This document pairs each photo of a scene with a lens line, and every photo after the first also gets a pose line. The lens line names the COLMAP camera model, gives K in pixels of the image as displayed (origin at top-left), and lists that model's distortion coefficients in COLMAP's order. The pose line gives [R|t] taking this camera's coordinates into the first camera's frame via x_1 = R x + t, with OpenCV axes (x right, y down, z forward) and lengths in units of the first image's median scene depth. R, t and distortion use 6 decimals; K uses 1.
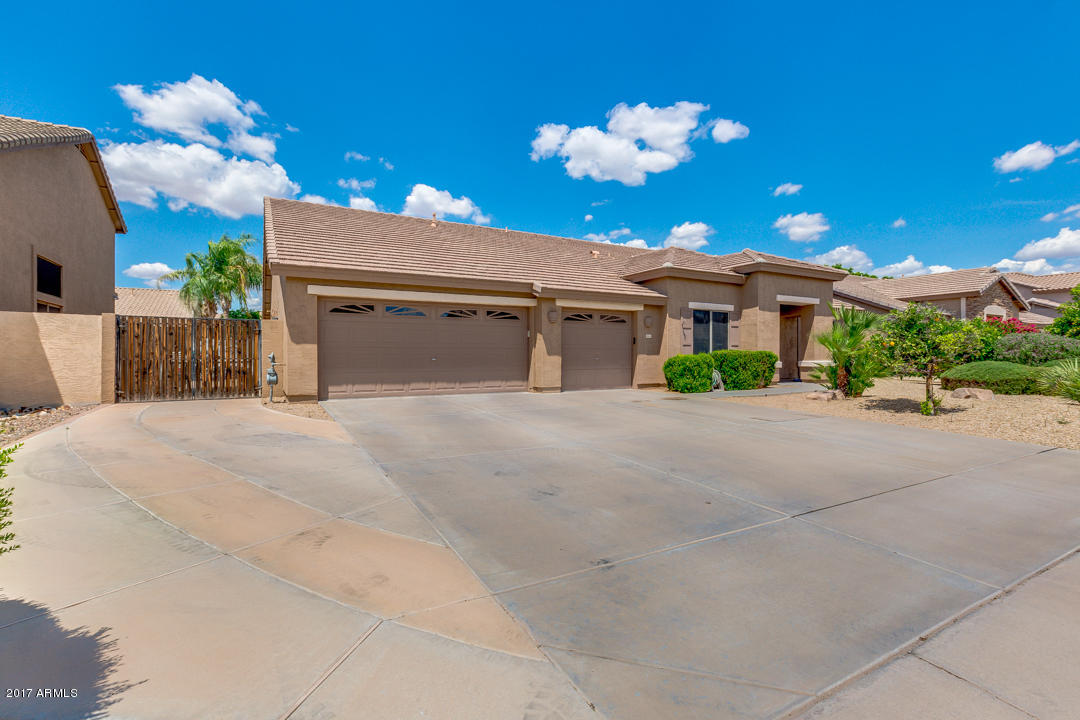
lens RADIAL K [[494.5, 0, 551.6], [0, 494.5, 355.5], [0, 0, 1]] dist [-0.005354, 0.002834]
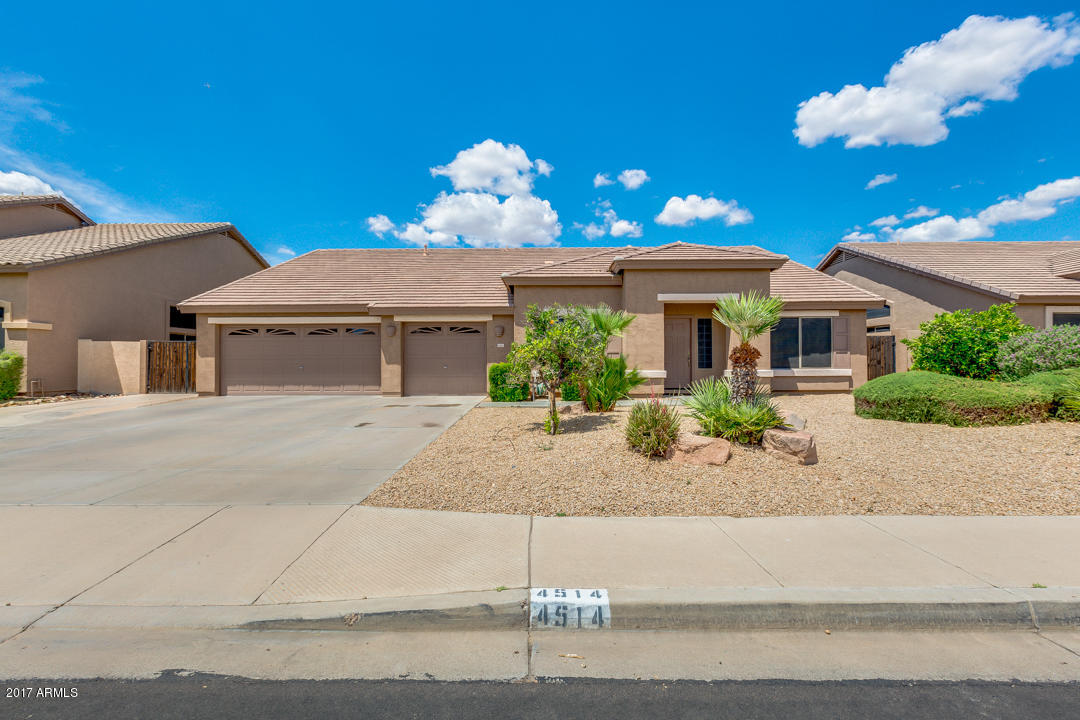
lens RADIAL K [[513.2, 0, 531.0], [0, 513.2, 360.9], [0, 0, 1]] dist [0.000574, 0.000032]
pose [[0.848977, -0.010172, -0.528331, 0.774191], [0.000741, 0.999837, -0.018061, 0.011337], [0.528429, 0.014942, 0.848846, 0.131309]]
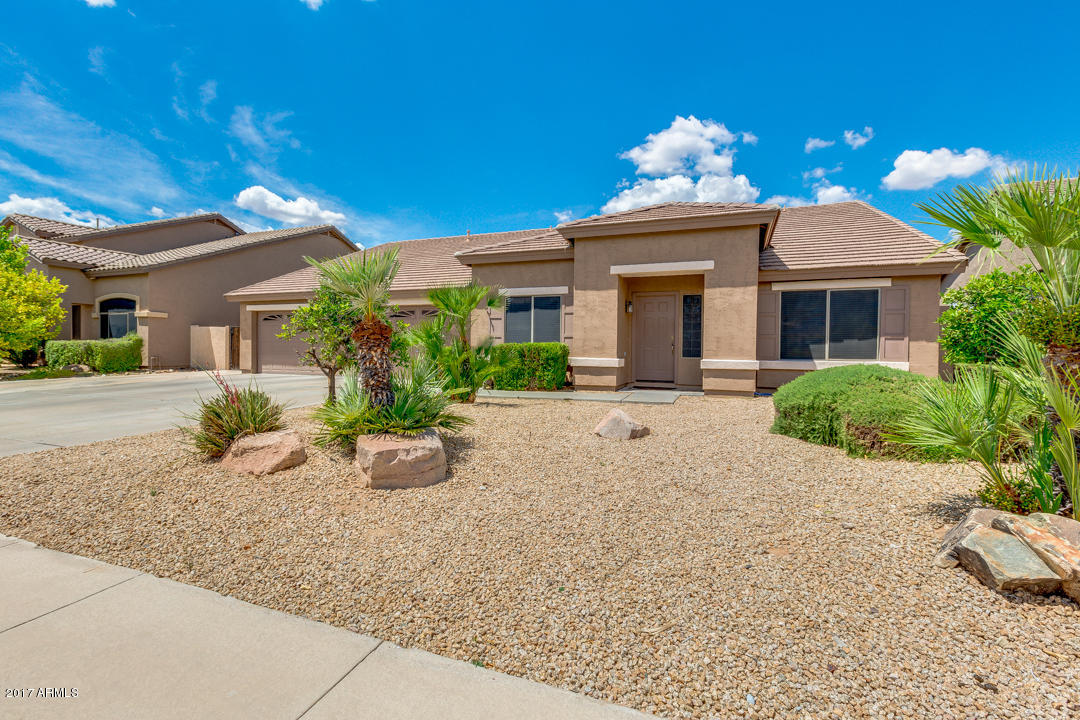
lens RADIAL K [[513.2, 0, 537.4], [0, 513.2, 358.5], [0, 0, 1]] dist [0.000574, 0.000032]
pose [[0.595105, 0.013995, -0.803526, 1.042624], [-0.018768, 0.999818, 0.003513, 0.011656], [0.803429, 0.012990, 0.595259, 0.500758]]
